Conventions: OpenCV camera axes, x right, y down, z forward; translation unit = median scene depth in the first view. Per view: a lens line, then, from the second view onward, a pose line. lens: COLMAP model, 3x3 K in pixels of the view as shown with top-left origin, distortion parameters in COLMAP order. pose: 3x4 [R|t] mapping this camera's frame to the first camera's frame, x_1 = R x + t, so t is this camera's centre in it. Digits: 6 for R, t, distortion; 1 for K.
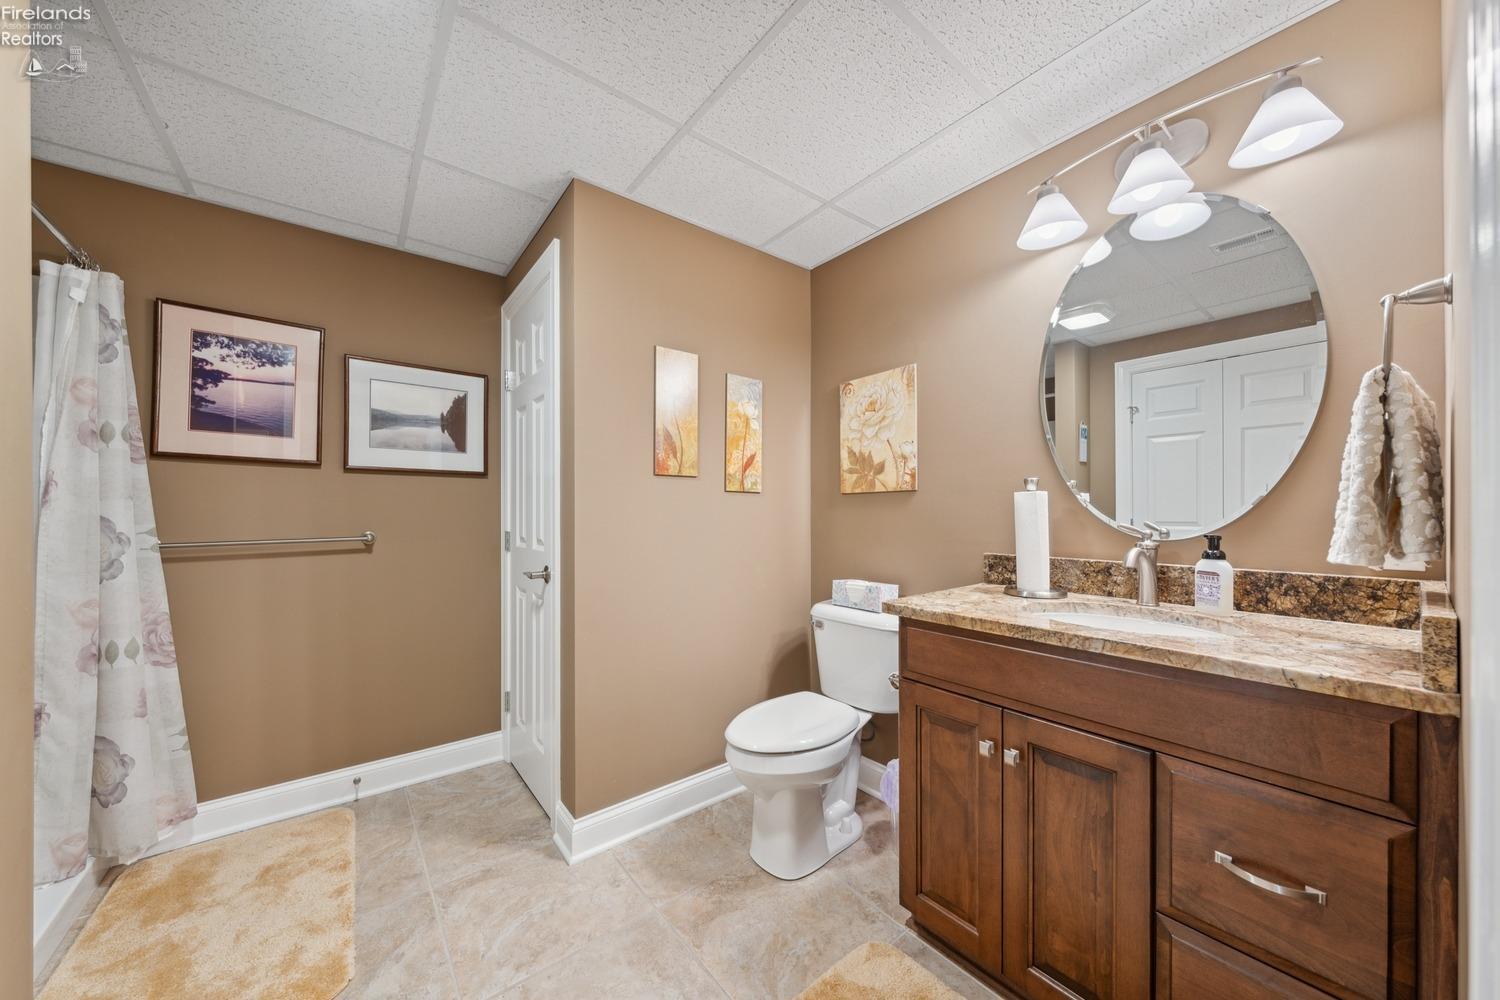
lens RADIAL K [[521.0, 0, 751.2], [0, 521.0, 505.0], [0, 0, 1]] dist [-0.000239, -0.000039]
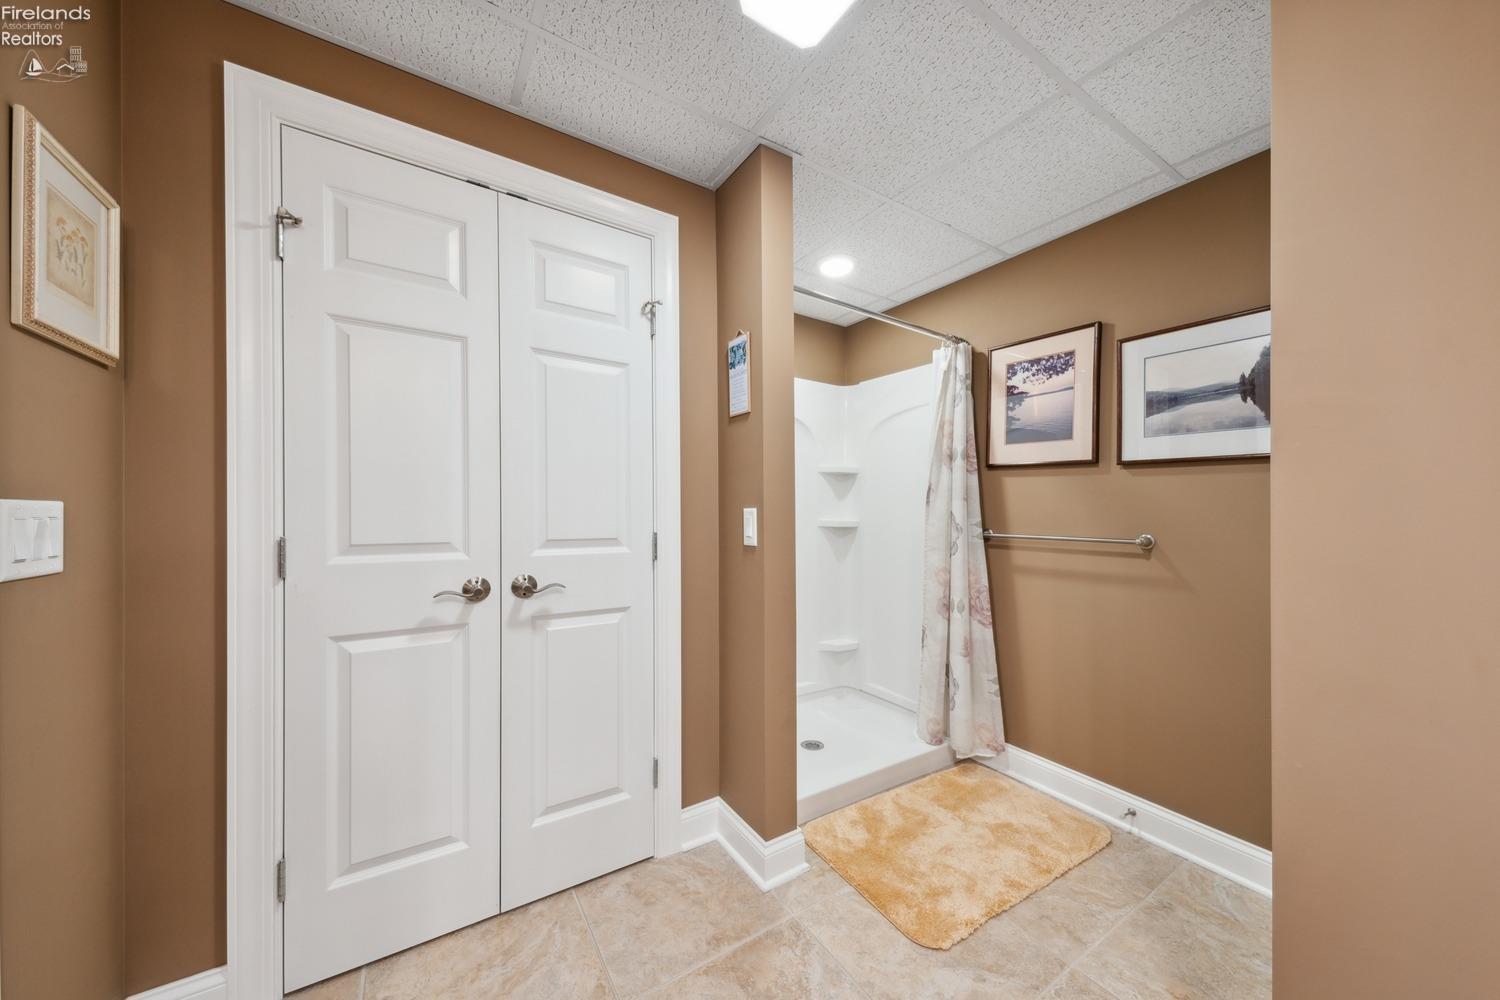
lens RADIAL K [[521.0, 0, 748.9], [0, 521.0, 503.3], [0, 0, 1]] dist [-0.000239, -0.000039]
pose [[-0.116248, -0.003403, -0.993214, 0.242105], [0.001874, 0.999992, -0.003645, 0.001318], [0.993218, -0.002285, -0.116241, 0.520649]]
